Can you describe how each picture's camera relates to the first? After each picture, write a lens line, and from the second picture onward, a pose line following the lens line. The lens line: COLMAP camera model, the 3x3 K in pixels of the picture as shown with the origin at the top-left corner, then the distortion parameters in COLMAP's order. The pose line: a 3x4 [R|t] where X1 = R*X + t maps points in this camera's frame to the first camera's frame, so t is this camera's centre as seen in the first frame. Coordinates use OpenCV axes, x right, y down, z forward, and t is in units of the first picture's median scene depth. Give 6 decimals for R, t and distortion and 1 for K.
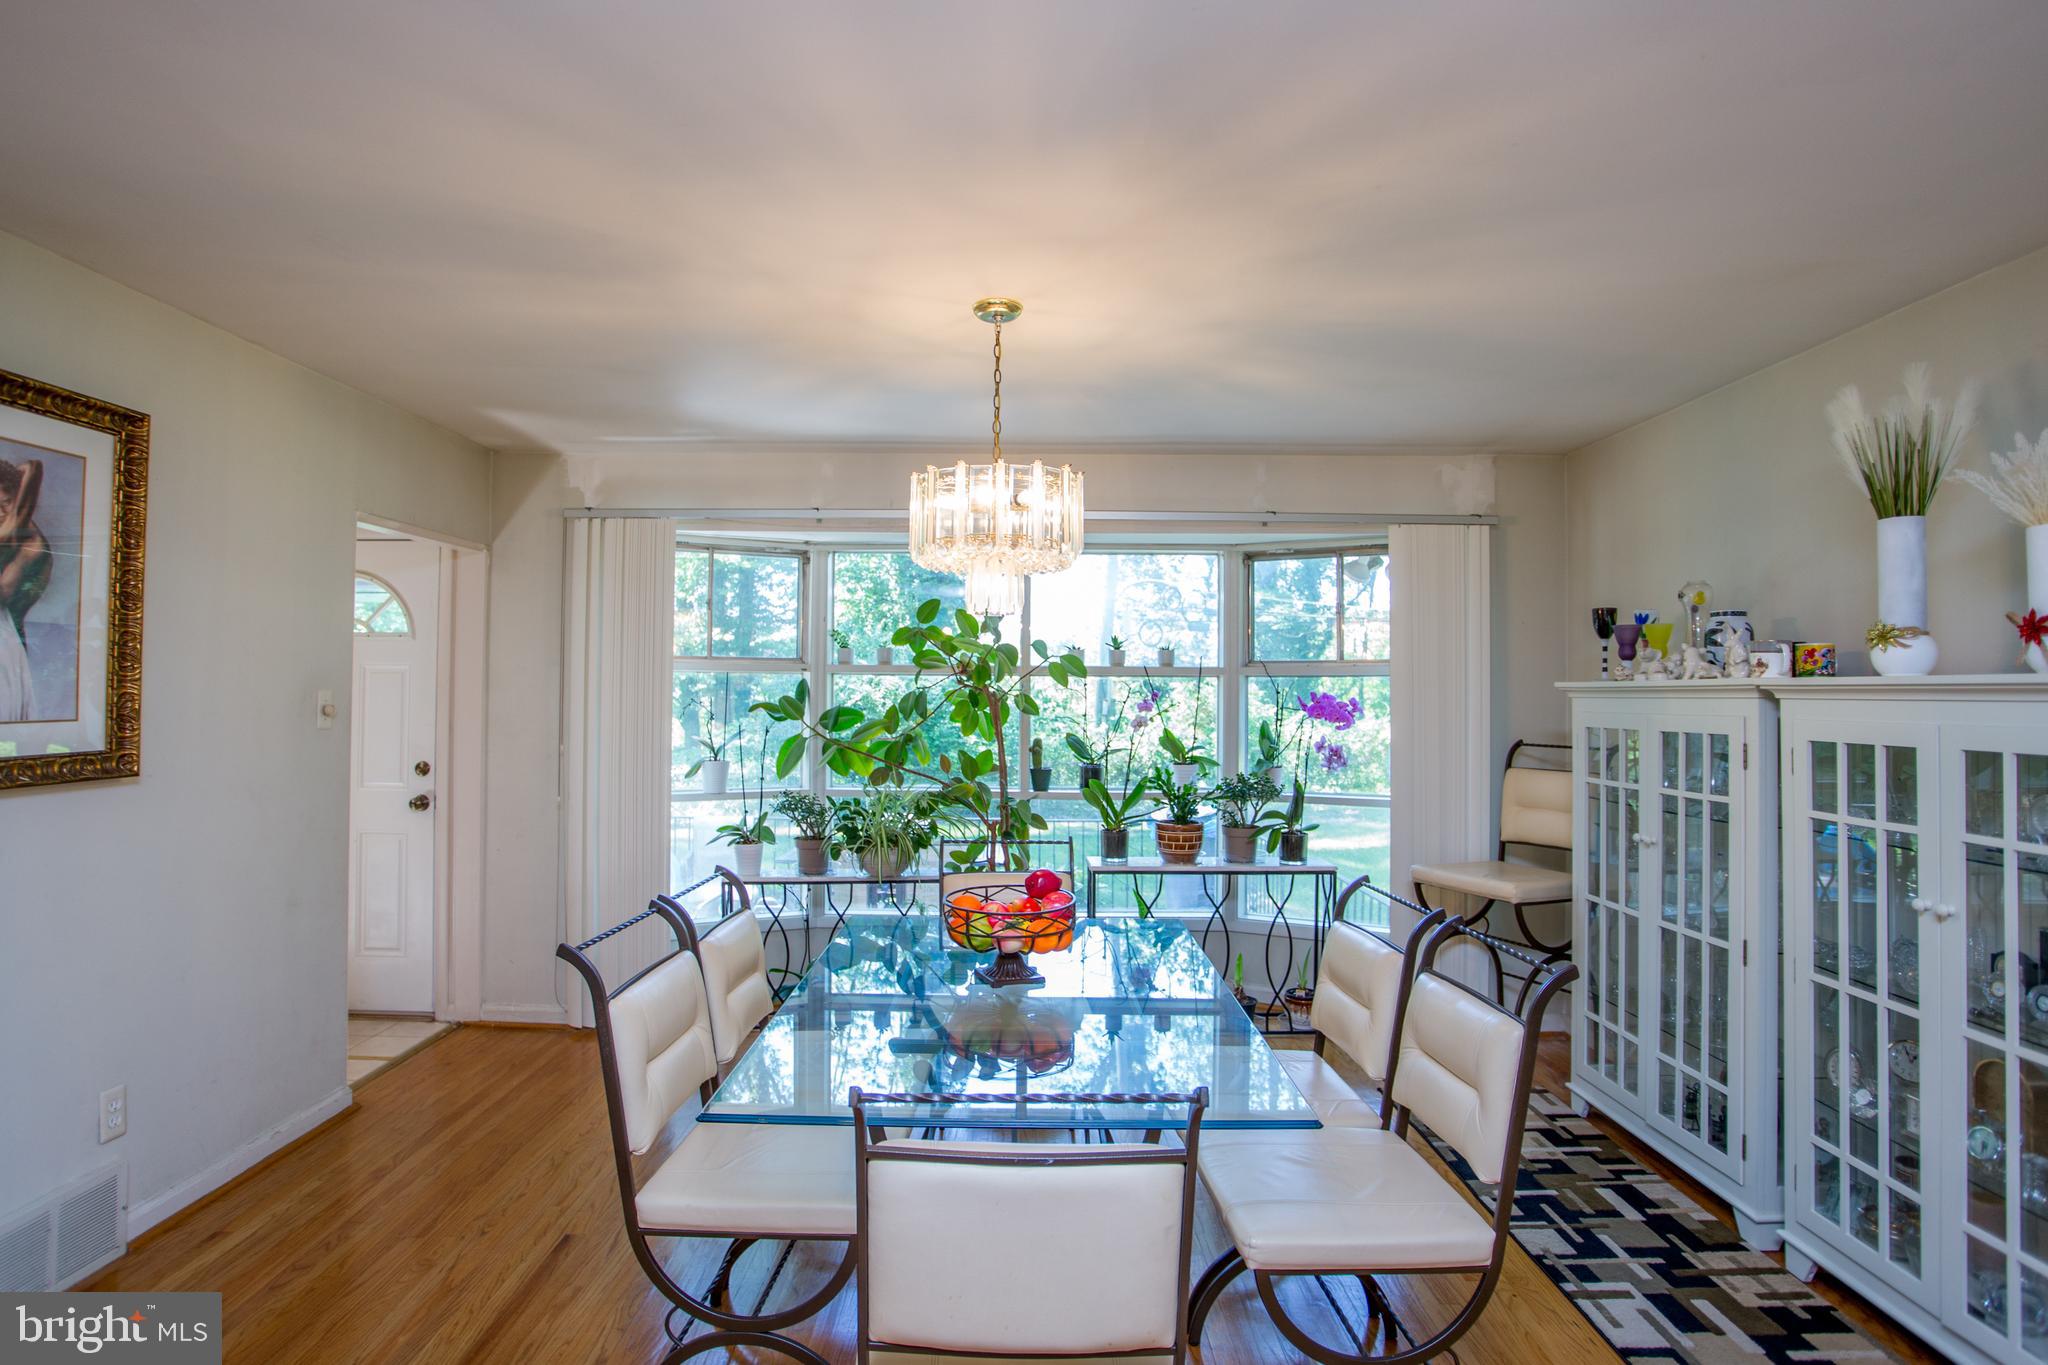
lens RADIAL K [[1041.4, 0, 1038.8], [0, 1041.4, 676.1], [0, 0, 1]] dist [-0.021502, 0.002682]
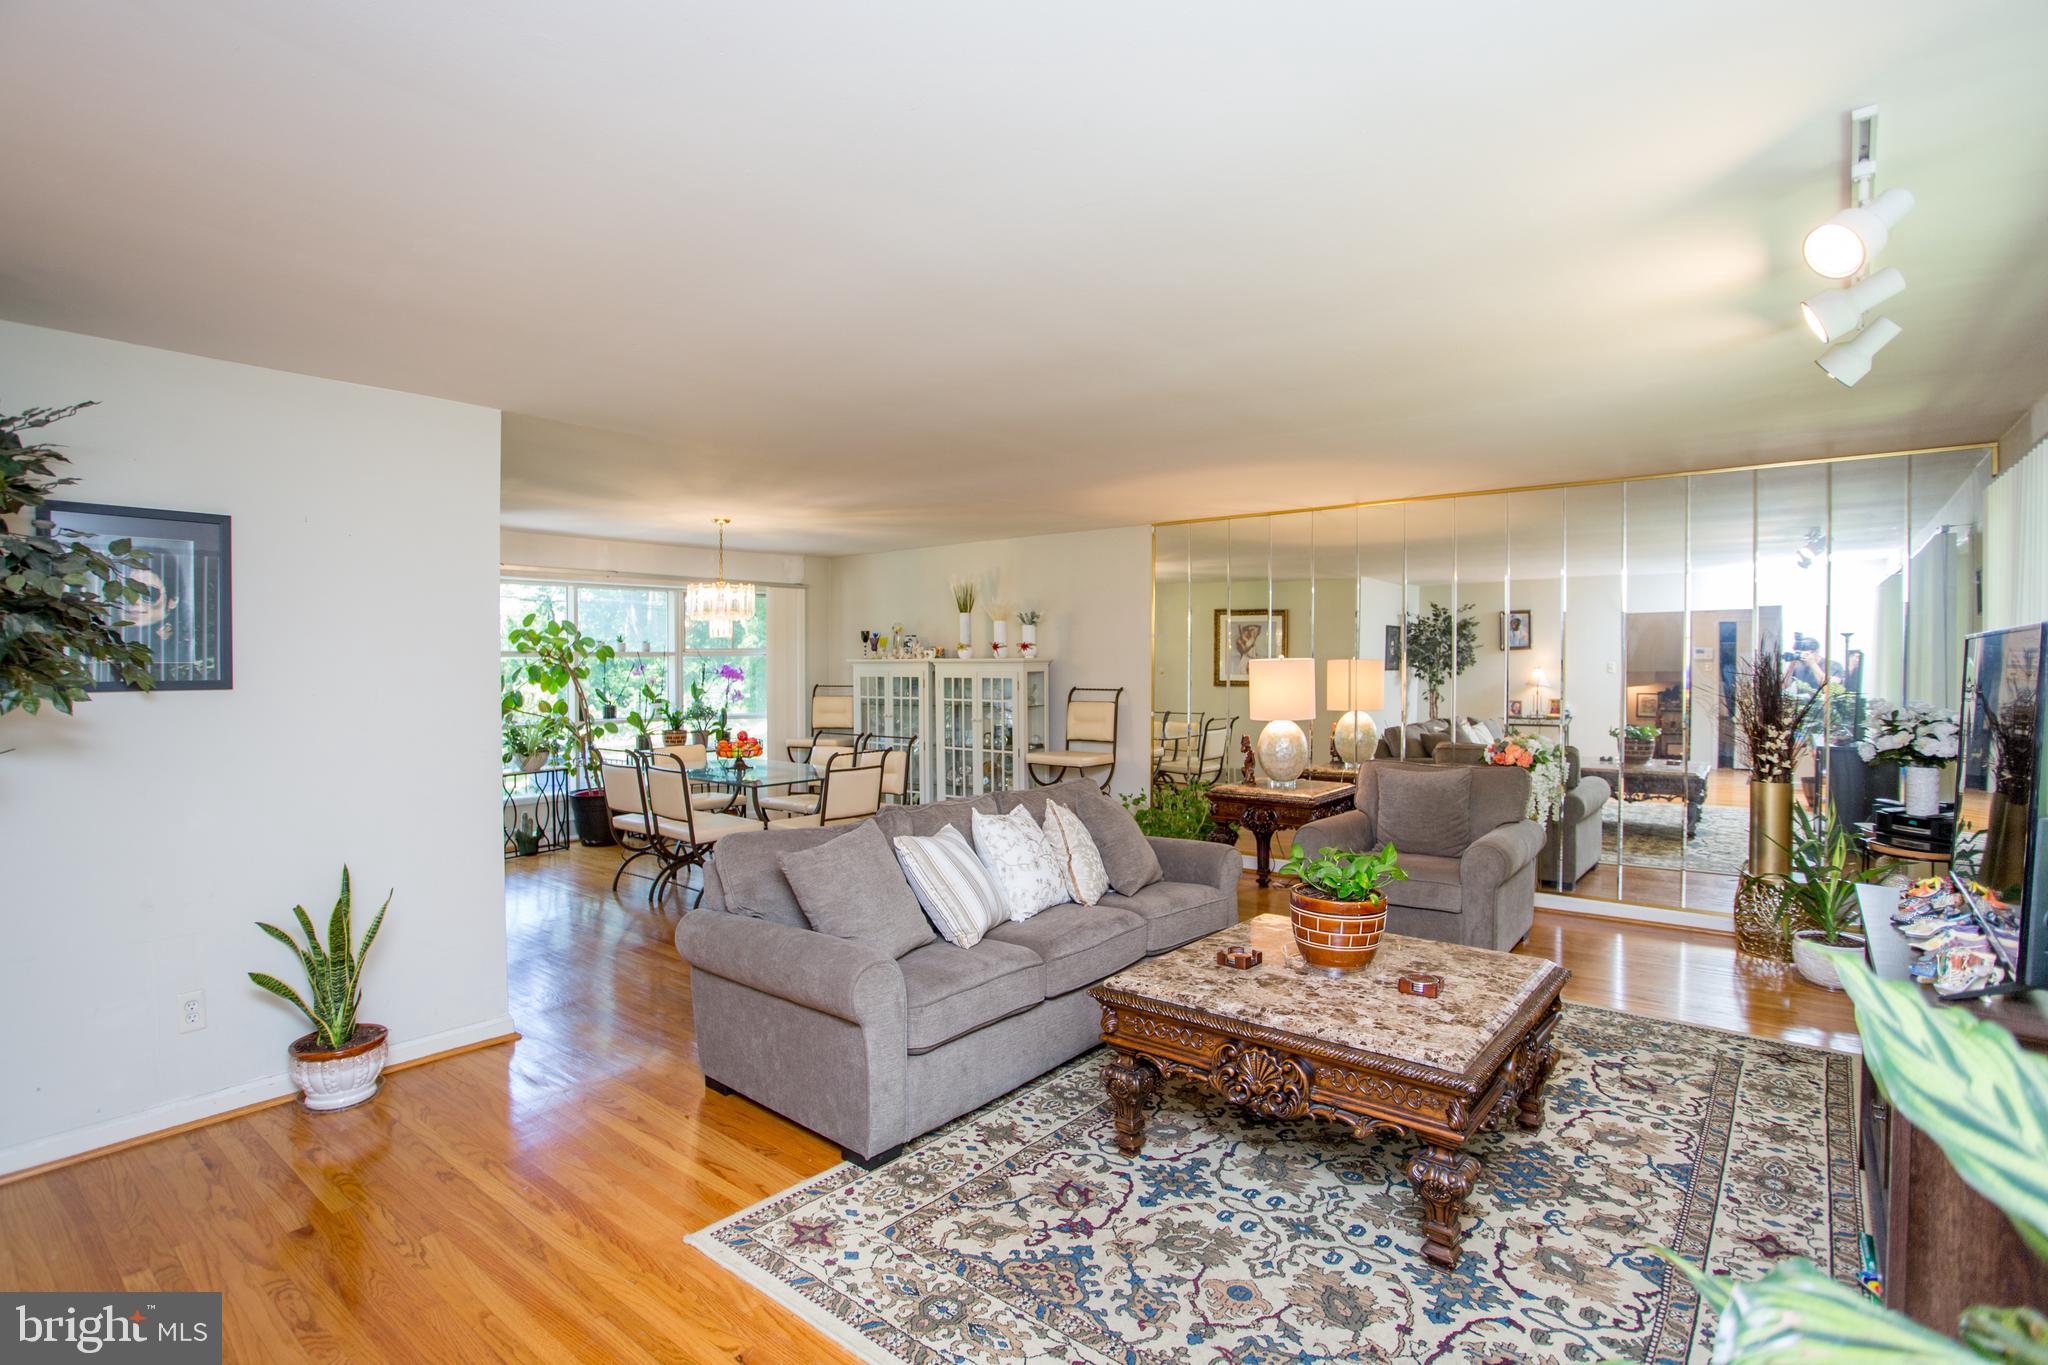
lens RADIAL K [[995.0, 0, 1011.9], [0, 995.0, 672.9], [0, 0, 1]] dist [-0.061902, 0.021824]
pose [[0.641730, -0.020032, 0.766669, -0.913291], [-0.003455, 0.999573, 0.029009, -0.027261], [-0.766923, -0.021264, 0.641387, -0.716083]]
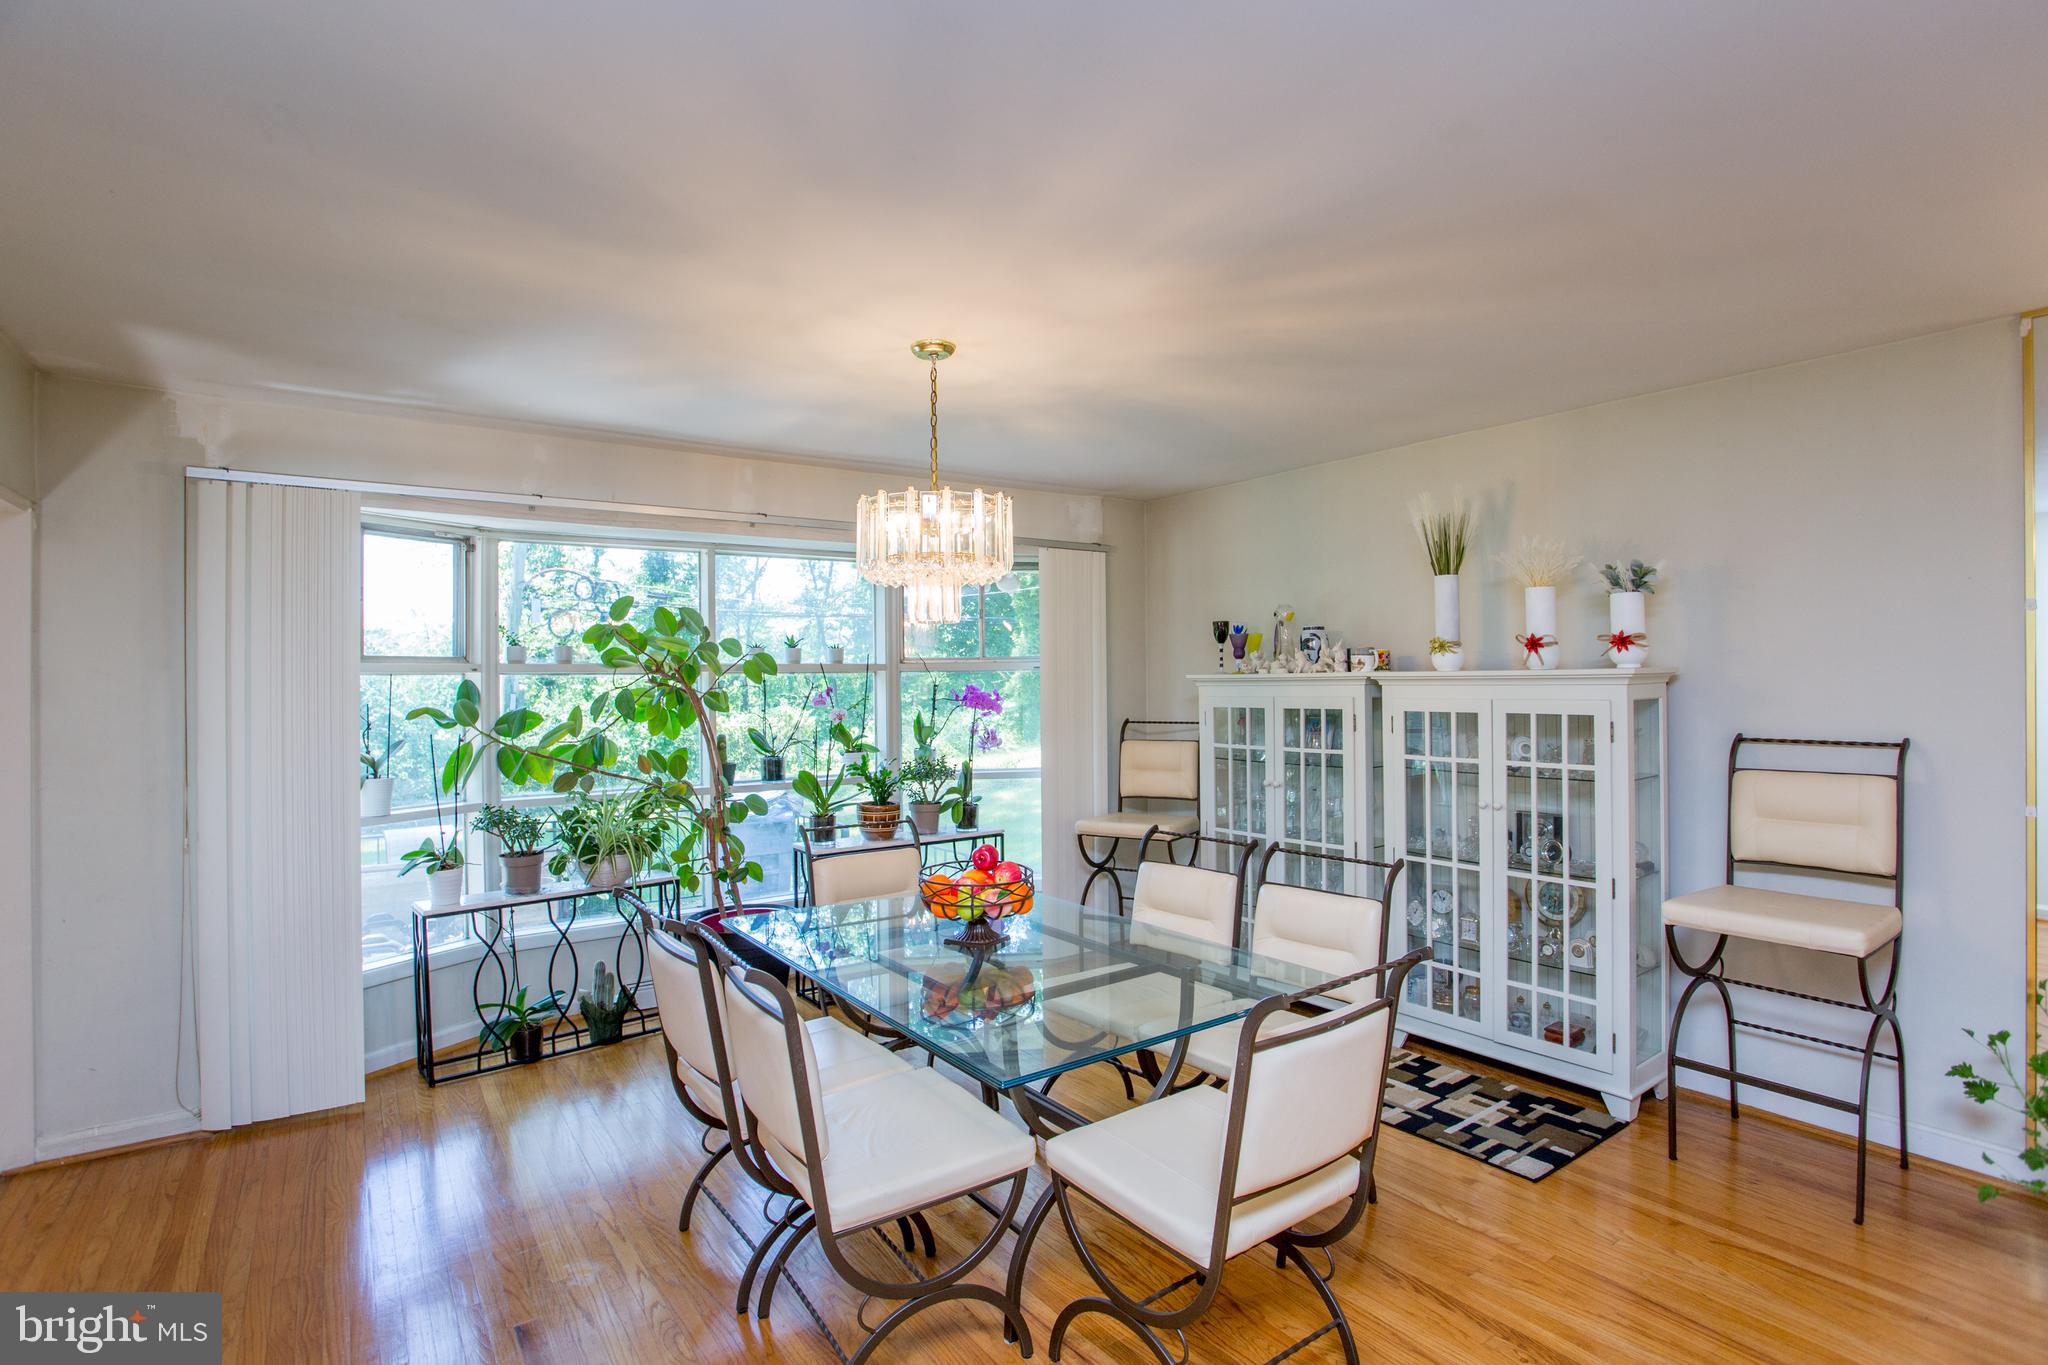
lens RADIAL K [[995.0, 0, 1010.7], [0, 995.0, 678.7], [0, 0, 1]] dist [-0.061902, 0.021824]
pose [[0.825785, -0.016257, 0.563751, -0.351638], [0.007730, 0.999817, 0.017509, -0.010924], [-0.563932, -0.010101, 0.825759, 0.046834]]
